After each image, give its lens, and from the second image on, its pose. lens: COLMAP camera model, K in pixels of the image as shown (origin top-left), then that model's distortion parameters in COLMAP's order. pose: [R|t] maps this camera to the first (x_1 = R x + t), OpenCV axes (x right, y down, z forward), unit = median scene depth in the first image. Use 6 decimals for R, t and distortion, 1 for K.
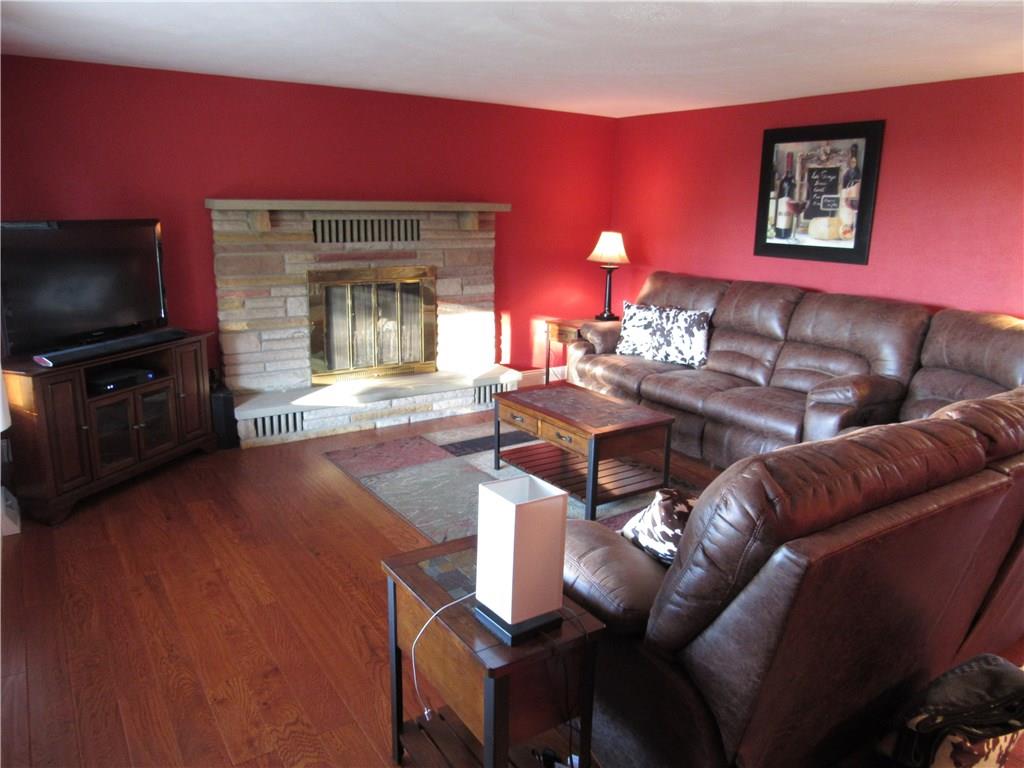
lens RADIAL K [[735.2, 0, 517.1], [0, 735.2, 380.9], [0, 0, 1]] dist [-0.016242, -0.008527]
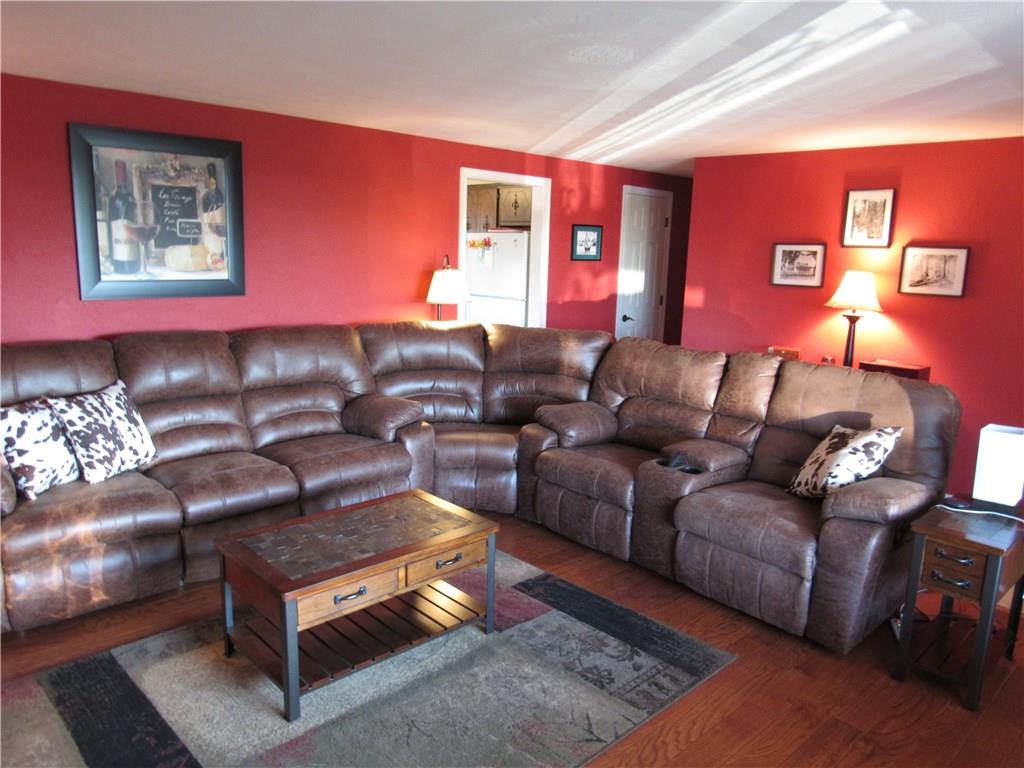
lens RADIAL K [[735.2, 0, 516.6], [0, 735.2, 380.3], [0, 0, 1]] dist [-0.016242, -0.008527]
pose [[-0.165957, -0.202227, 0.965175, -0.490579], [0.196628, 0.952308, 0.233340, -0.200209], [-0.966331, 0.228504, -0.118279, 0.778899]]
